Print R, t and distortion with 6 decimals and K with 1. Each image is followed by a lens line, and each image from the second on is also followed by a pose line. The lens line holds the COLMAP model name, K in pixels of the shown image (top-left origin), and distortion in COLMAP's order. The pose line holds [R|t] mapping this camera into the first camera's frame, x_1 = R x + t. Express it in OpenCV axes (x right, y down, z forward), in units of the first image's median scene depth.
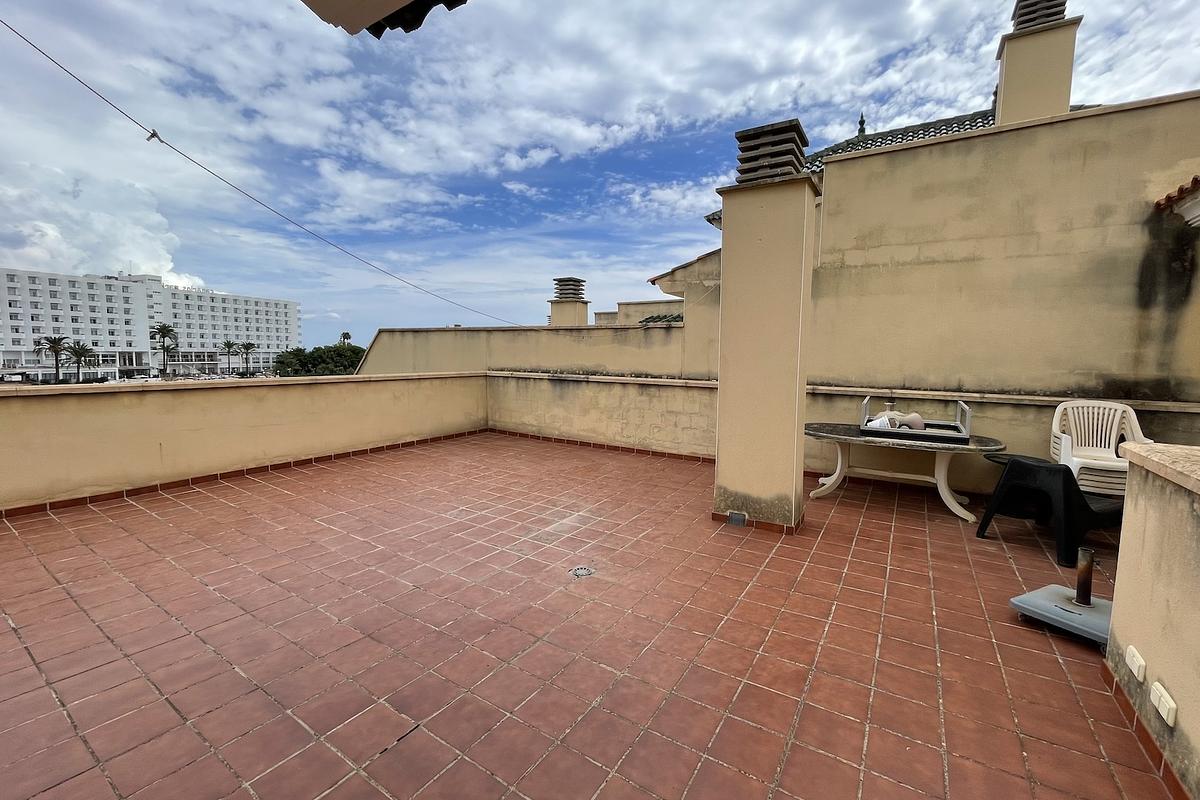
lens RADIAL K [[491.4, 0, 607.5], [0, 491.4, 396.2], [0, 0, 1]] dist [-0.003814, 0.002269]
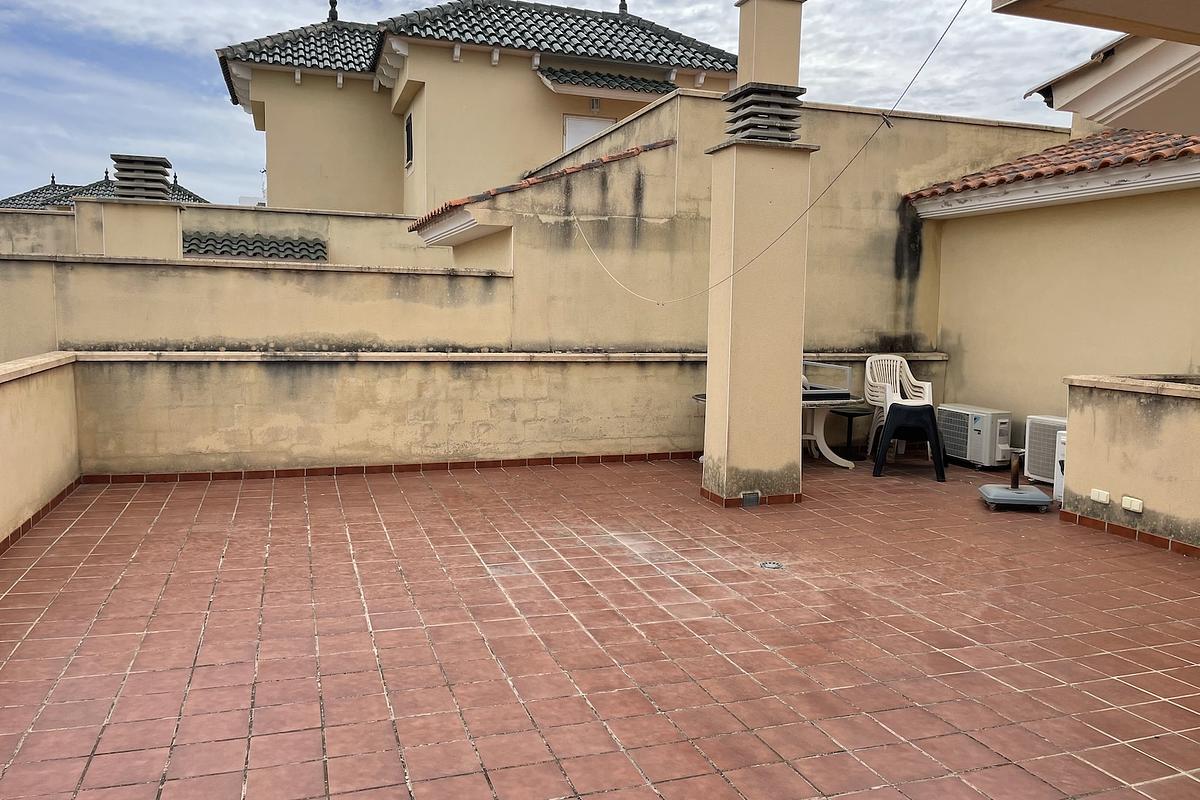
lens RADIAL K [[906.4, 0, 616.3], [0, 906.4, 387.5], [0, 0, 1]] dist [0.059788, -0.035860]
pose [[0.614543, -0.072073, 0.785584, -0.619002], [0.061107, 0.997175, 0.043682, -0.025366], [-0.786513, 0.021161, 0.617211, 0.071375]]
